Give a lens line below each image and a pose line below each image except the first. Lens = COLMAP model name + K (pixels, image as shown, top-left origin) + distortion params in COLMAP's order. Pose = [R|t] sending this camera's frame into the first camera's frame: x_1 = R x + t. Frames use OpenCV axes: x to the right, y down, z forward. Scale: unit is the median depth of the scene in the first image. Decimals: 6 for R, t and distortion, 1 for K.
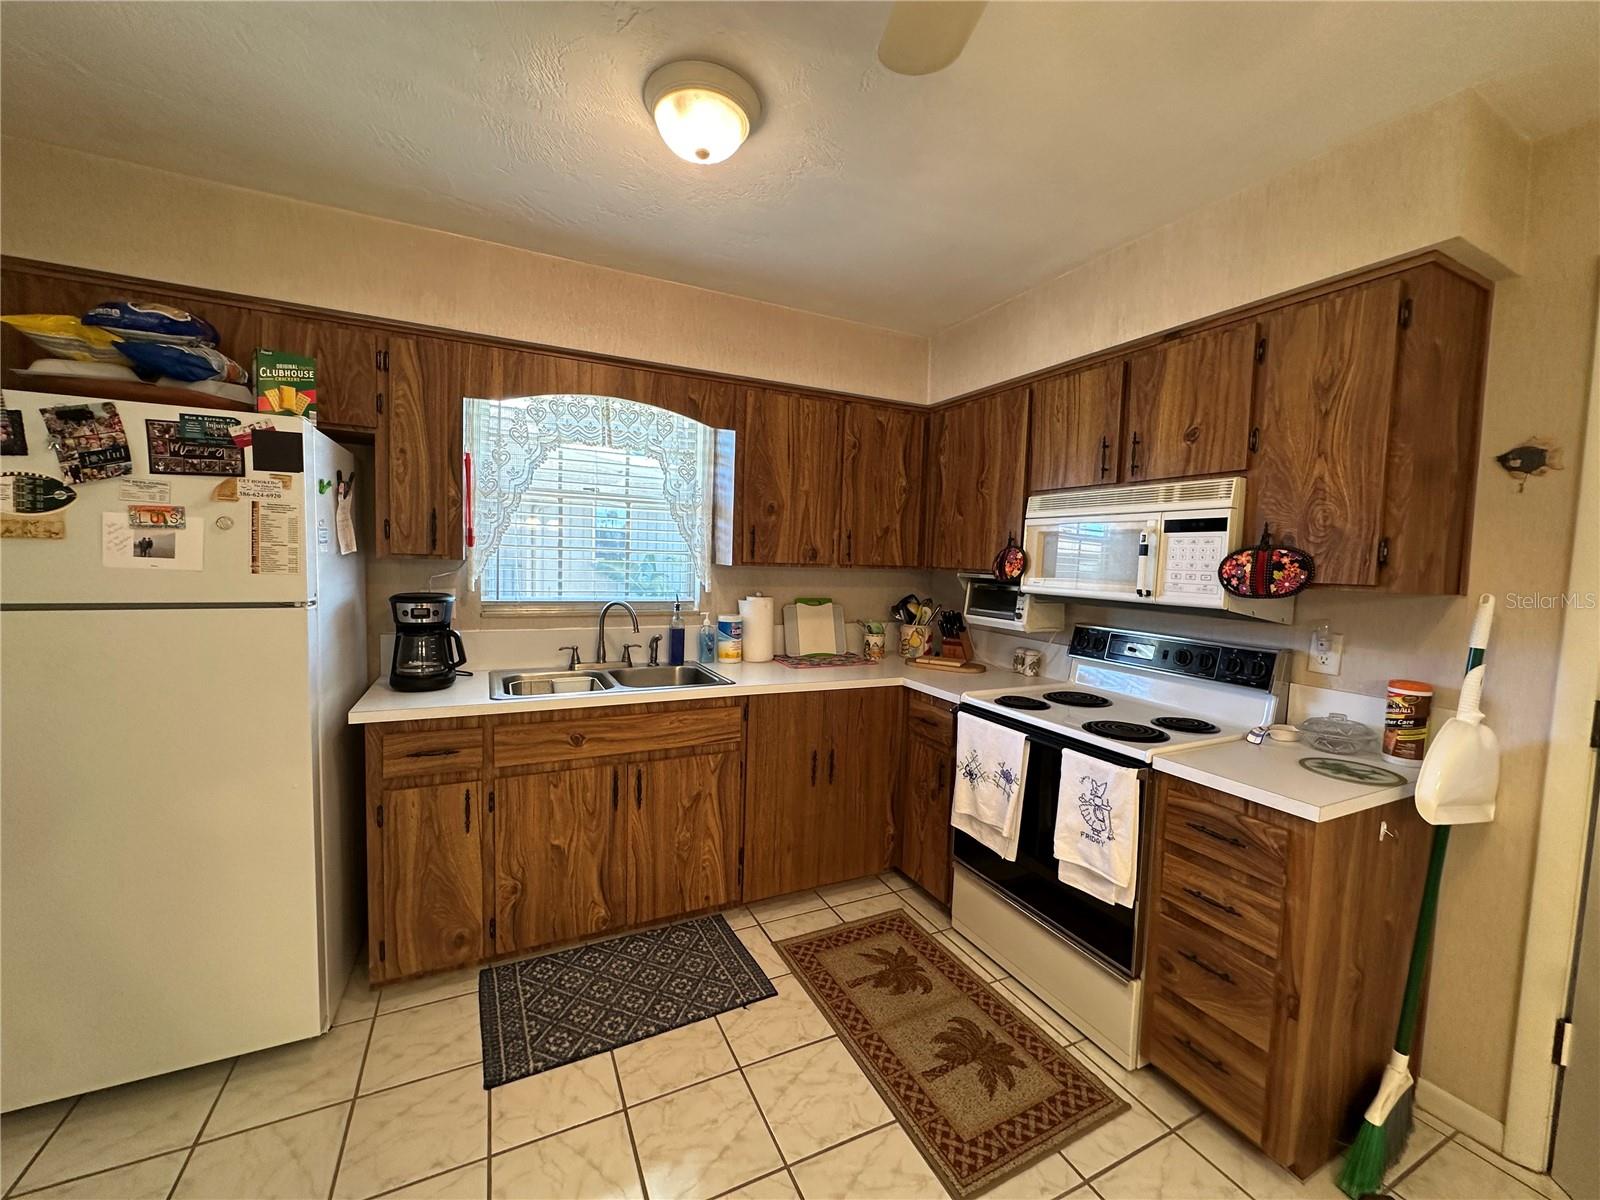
lens RADIAL K [[640.7, 0, 806.4], [0, 640.7, 603.5], [0, 0, 1]] dist [-0.000724, -0.000069]
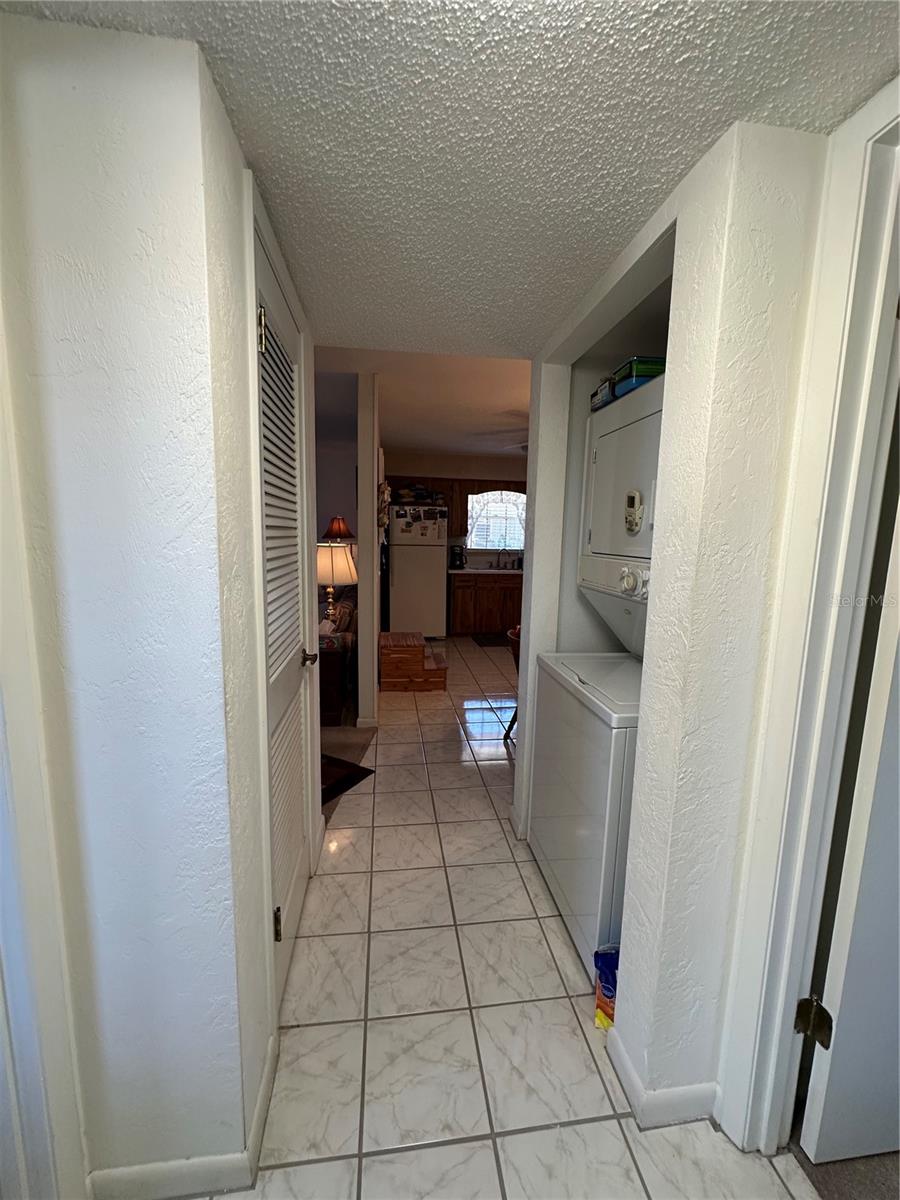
lens RADIAL K [[480.5, 0, 450.3], [0, 480.5, 603.3], [0, 0, 1]] dist [-0.000724, -0.000069]
pose [[0.946444, 0.026139, -0.321808, 0.362365], [-0.006506, 0.998059, 0.061932, 0.178584], [0.322802, -0.056522, 0.944777, -2.057568]]
